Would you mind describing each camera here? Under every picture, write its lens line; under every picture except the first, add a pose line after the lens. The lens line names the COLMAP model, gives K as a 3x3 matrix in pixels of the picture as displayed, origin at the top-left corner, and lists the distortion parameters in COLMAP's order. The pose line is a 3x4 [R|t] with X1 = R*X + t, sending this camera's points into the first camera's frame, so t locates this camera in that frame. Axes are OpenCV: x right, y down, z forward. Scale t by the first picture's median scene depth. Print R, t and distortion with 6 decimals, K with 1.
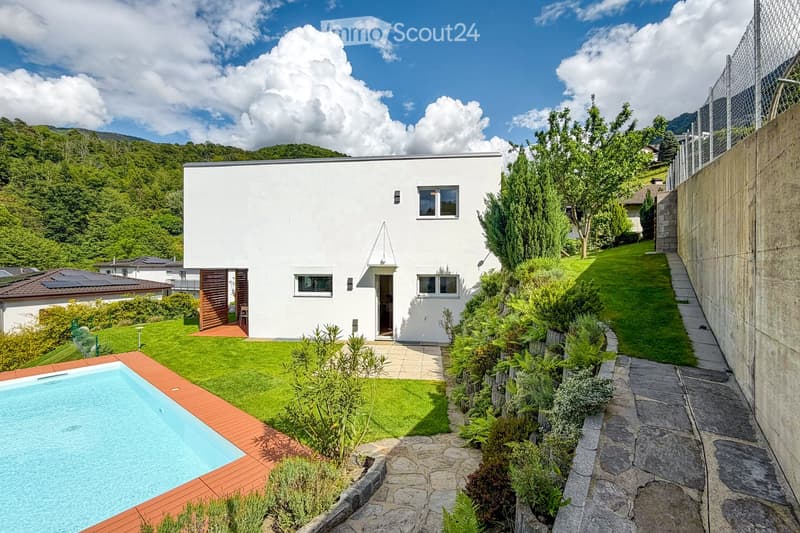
lens RADIAL K [[327.9, 0, 400.0], [0, 327.9, 266.5], [0, 0, 1]] dist [-0.000269, 0.000034]
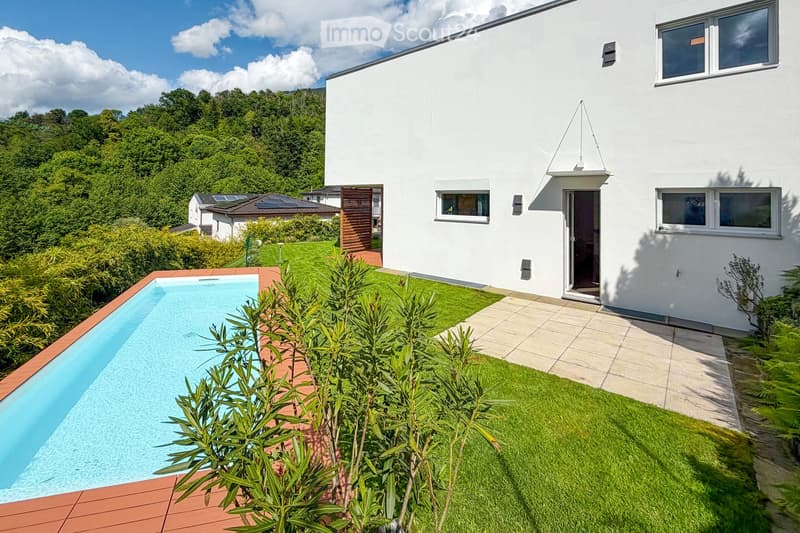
lens RADIAL K [[286.1, 0, 399.9], [0, 286.1, 213.5], [0, 0, 1]] dist [-0.005128, 0.000096]
pose [[0.770316, -0.000747, -0.637662, 0.027597], [0.000980, 1.000000, 0.000013, 0.068681], [0.637662, -0.000634, 0.770316, 0.402689]]
